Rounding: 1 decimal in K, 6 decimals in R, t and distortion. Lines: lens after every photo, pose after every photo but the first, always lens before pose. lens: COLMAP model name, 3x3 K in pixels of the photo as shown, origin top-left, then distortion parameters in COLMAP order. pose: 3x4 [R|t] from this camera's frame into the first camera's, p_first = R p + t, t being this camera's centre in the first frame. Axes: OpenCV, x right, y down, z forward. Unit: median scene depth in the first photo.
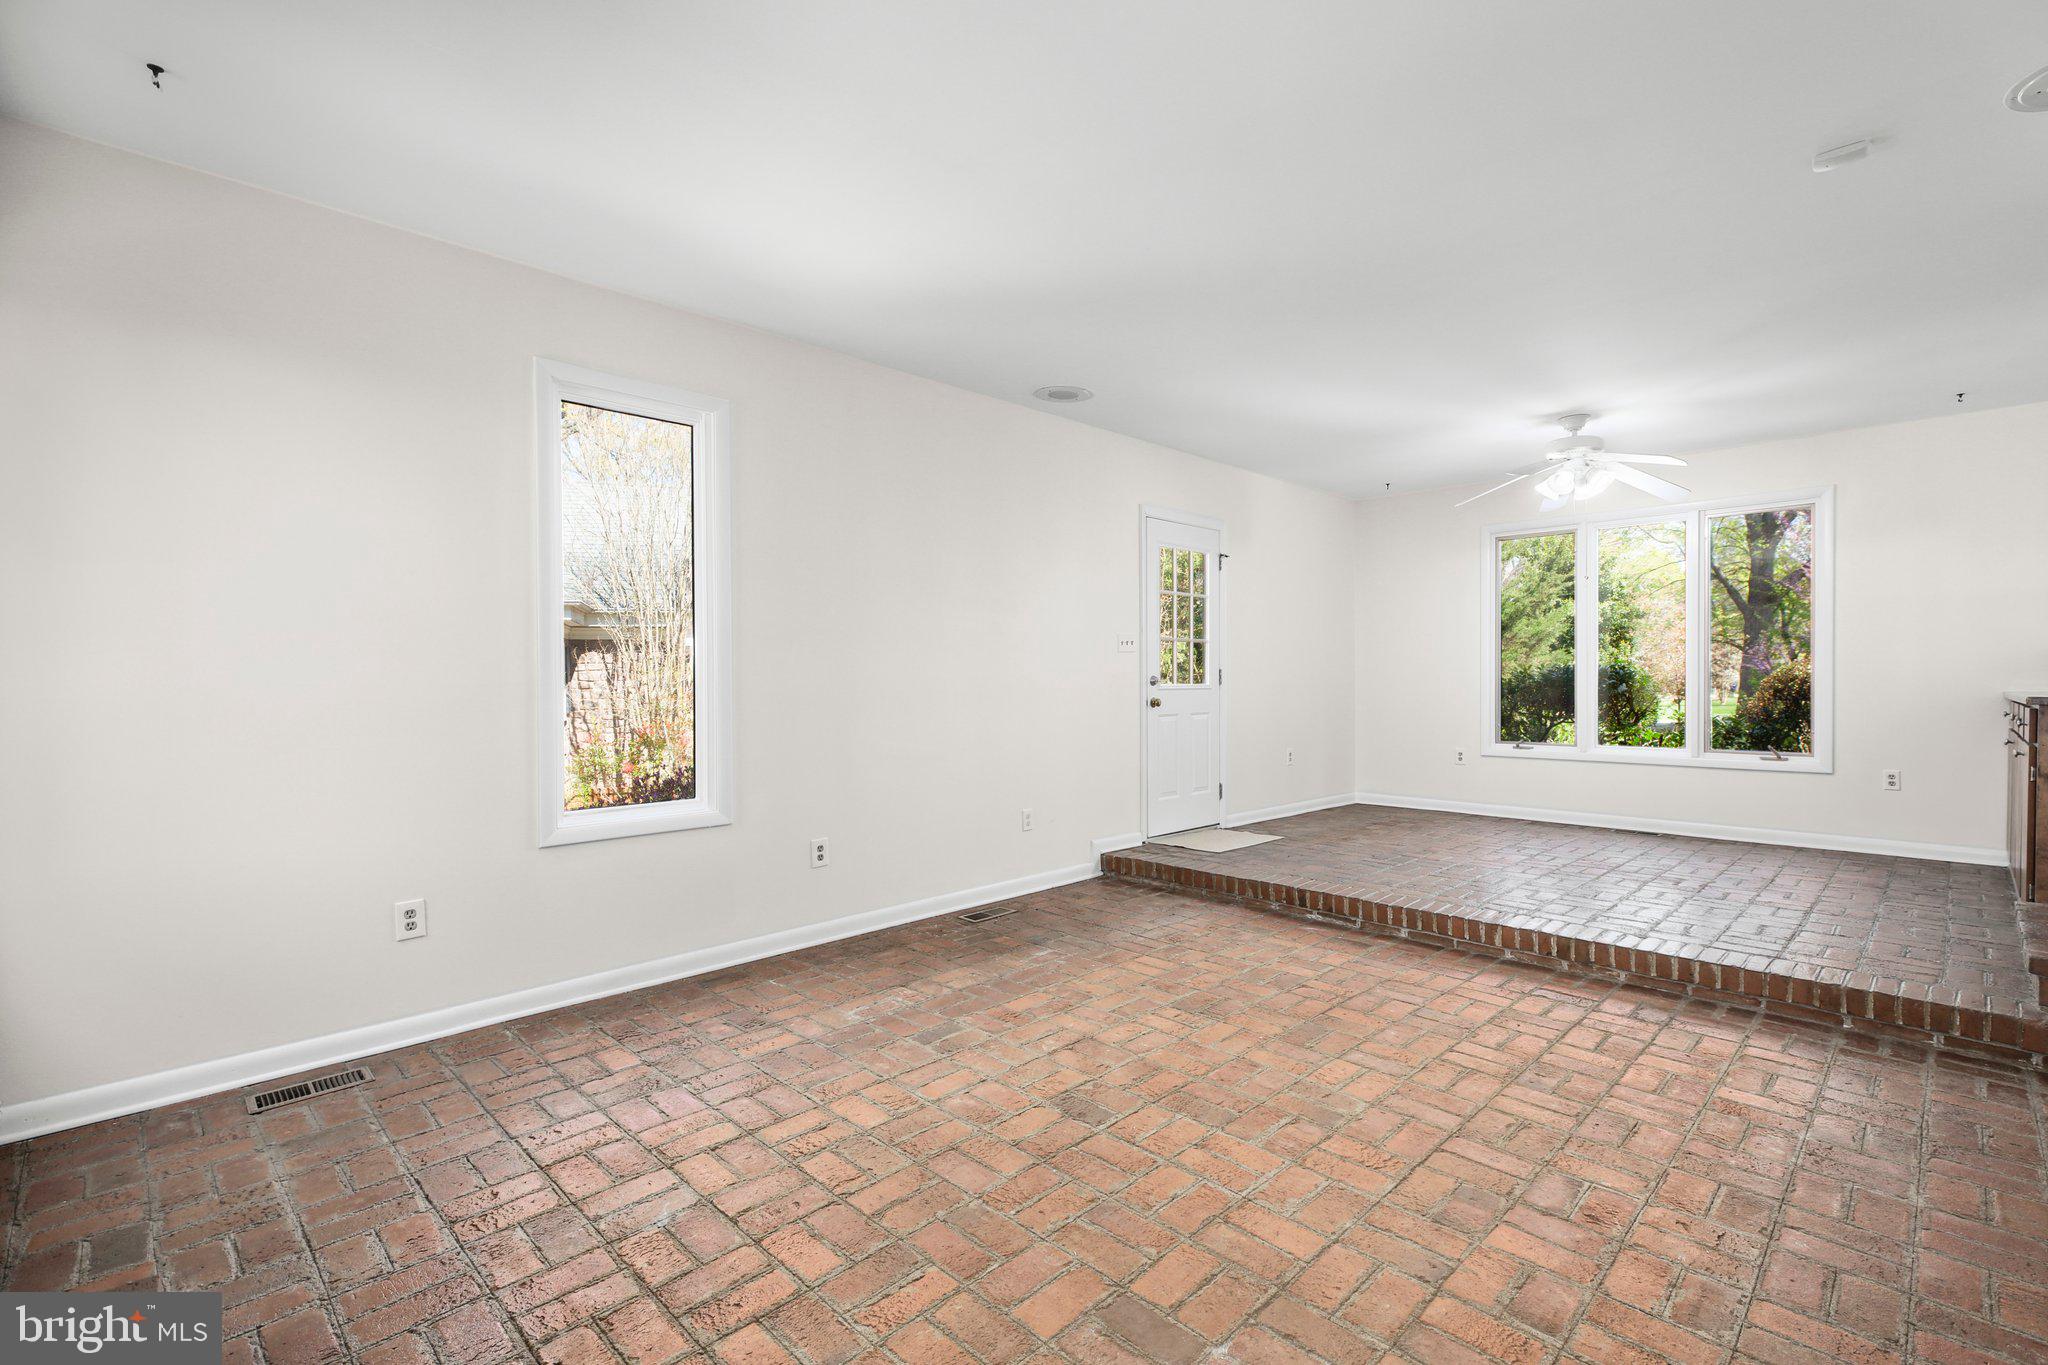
lens RADIAL K [[923.3, 0, 1038.8], [0, 923.3, 685.2], [0, 0, 1]] dist [0.012891, -0.002561]
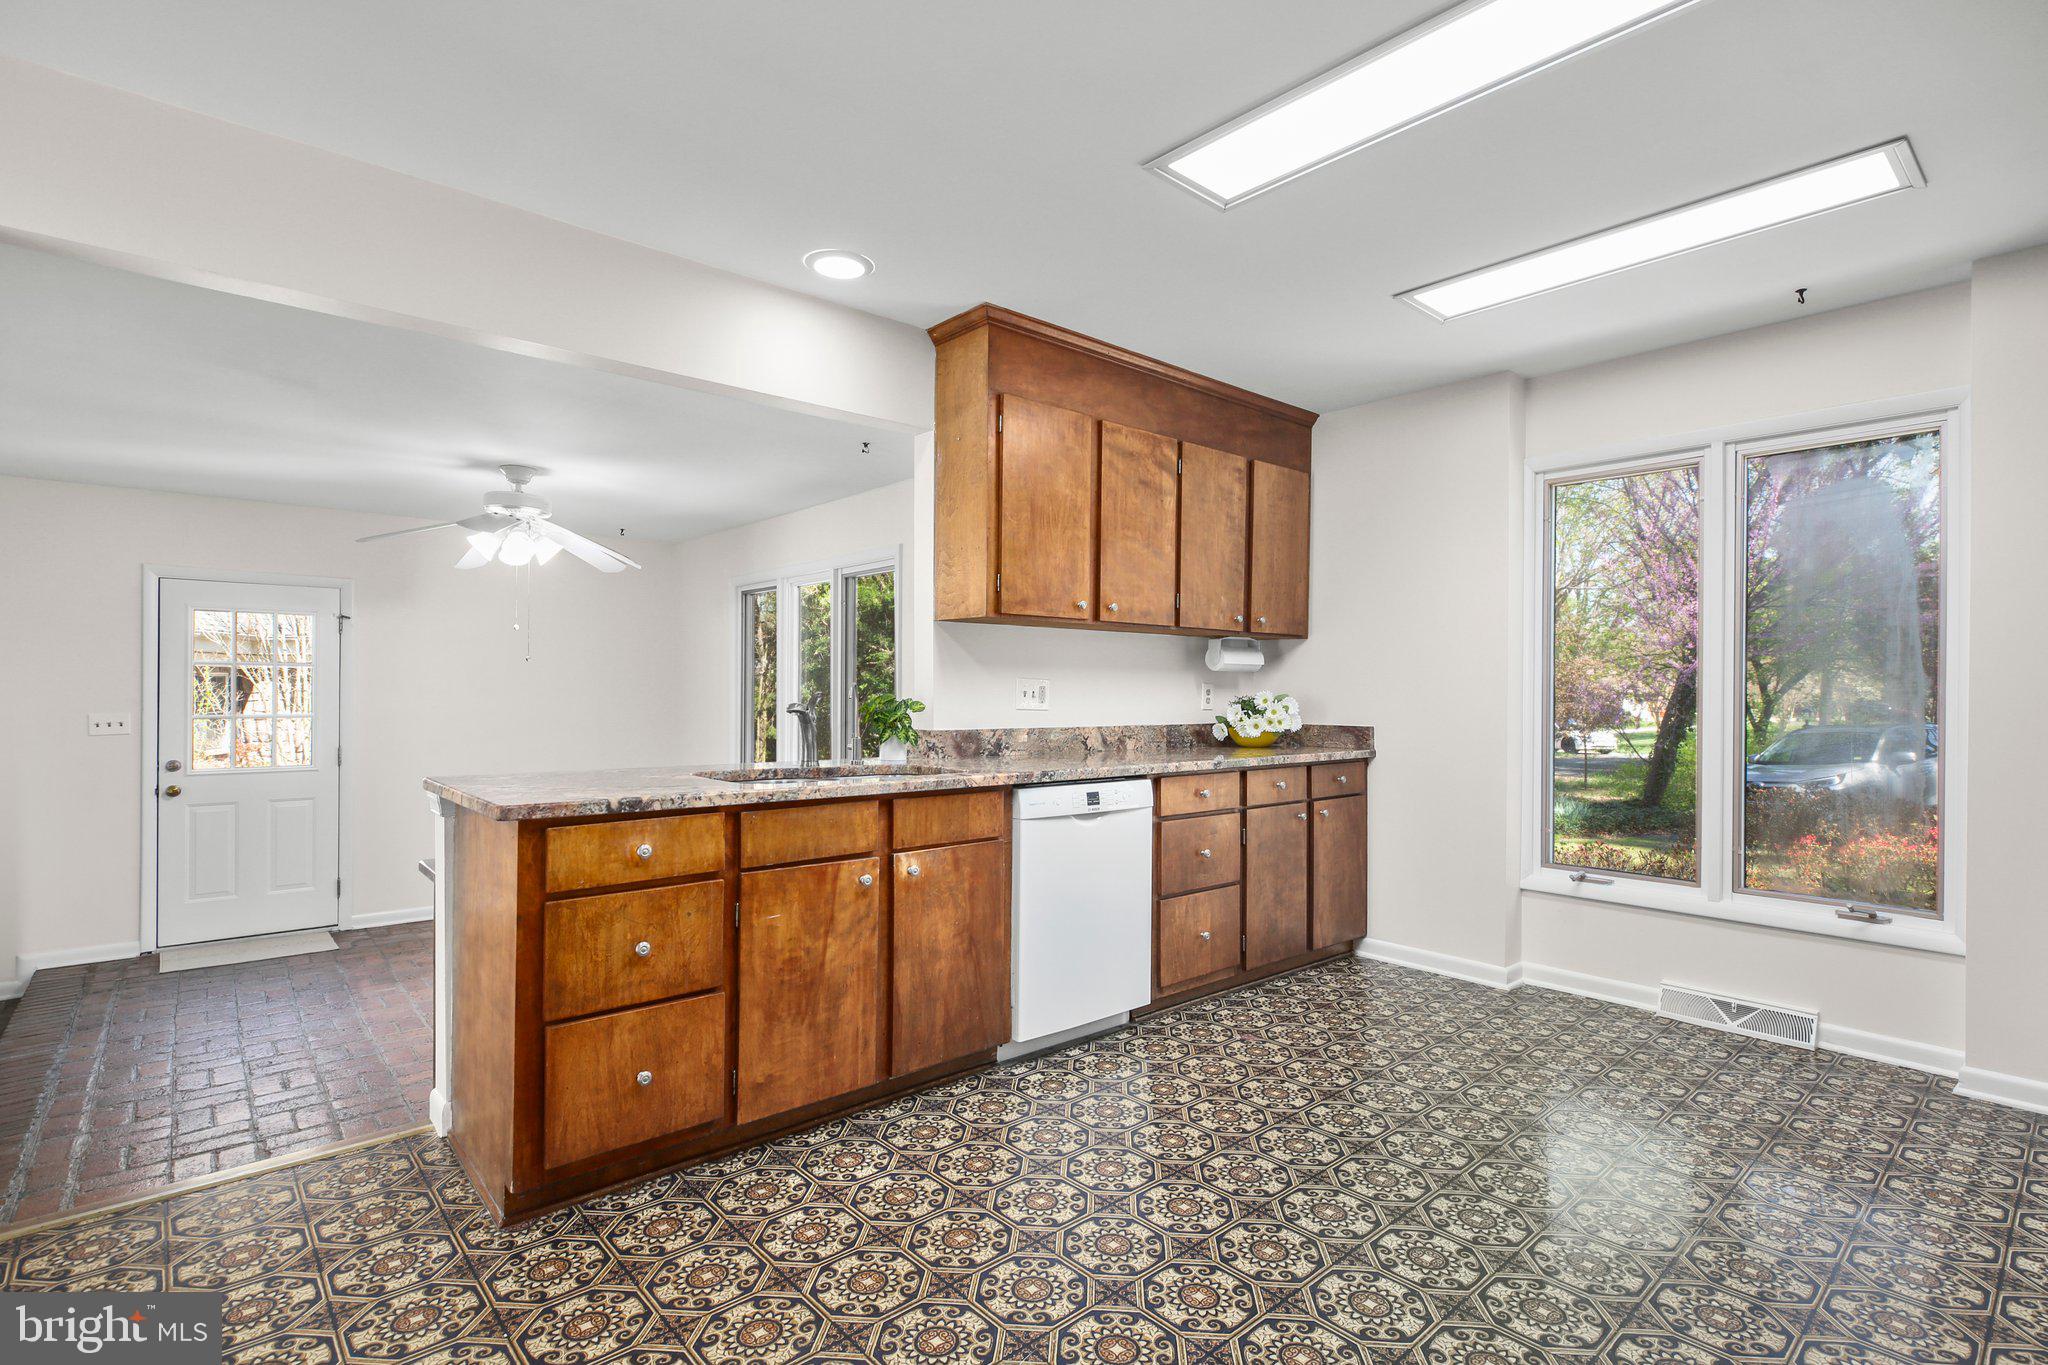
lens RADIAL K [[974.4, 0, 1017.7], [0, 974.4, 684.2], [0, 0, 1]] dist [-0.008260, 0.002054]
pose [[0.997441, 0.014190, -0.070068, 1.657836], [-0.014446, 0.999891, -0.003148, -0.153080], [0.070016, 0.004153, 0.997537, 0.245906]]
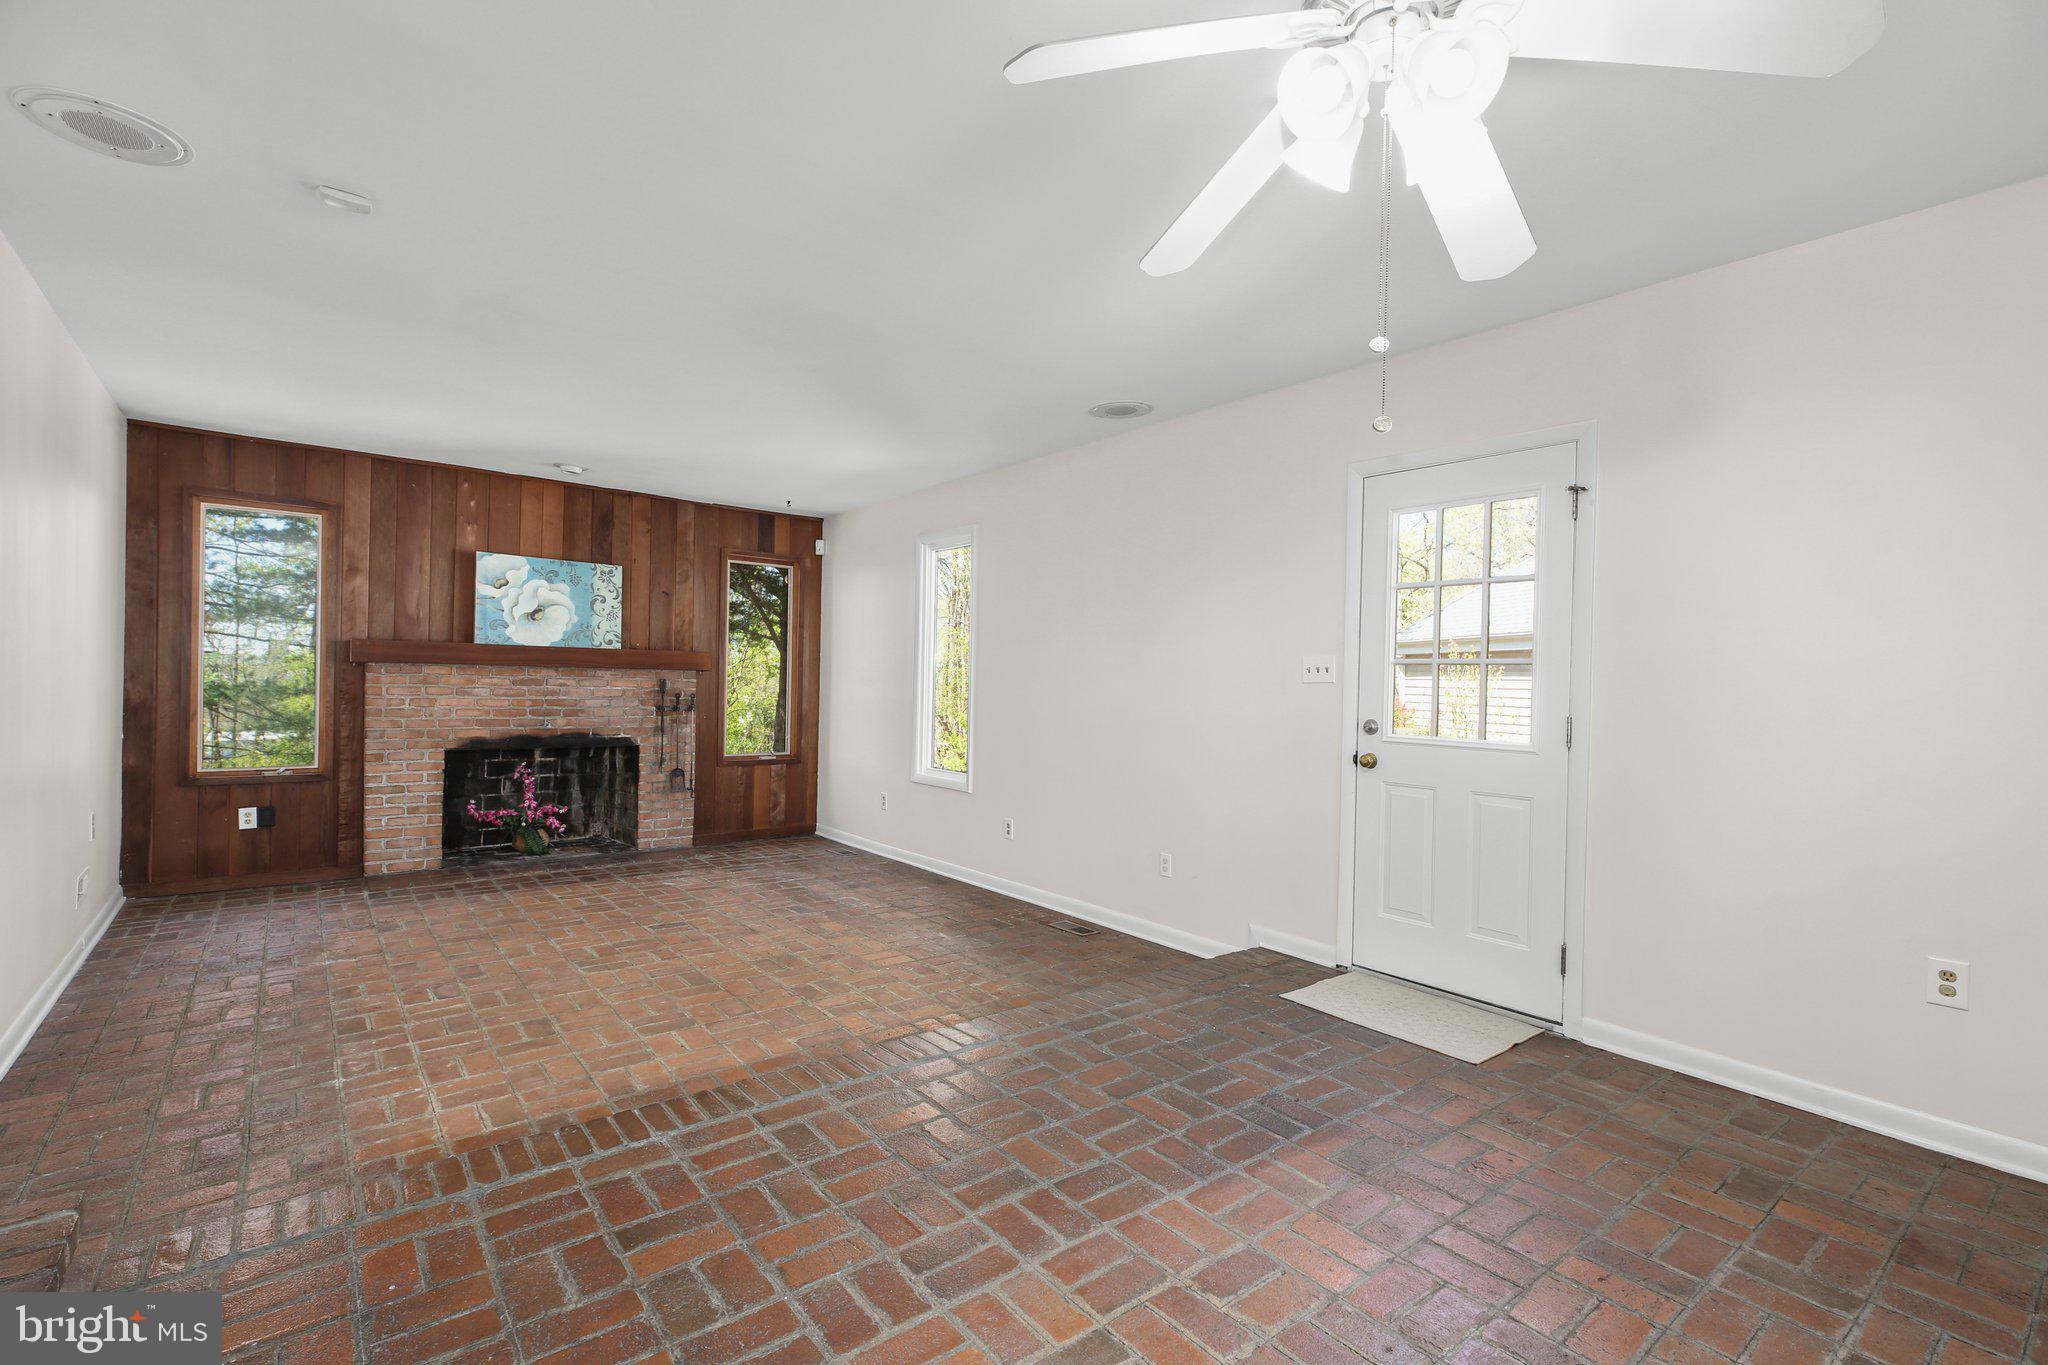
lens RADIAL K [[923.3, 0, 1032.7], [0, 923.3, 683.6], [0, 0, 1]] dist [0.012891, -0.002561]
pose [[-0.117134, 0.013174, -0.993029, 1.348306], [-0.023379, 0.999598, 0.016019, -0.068236], [0.992841, 0.025093, -0.116778, 1.421596]]
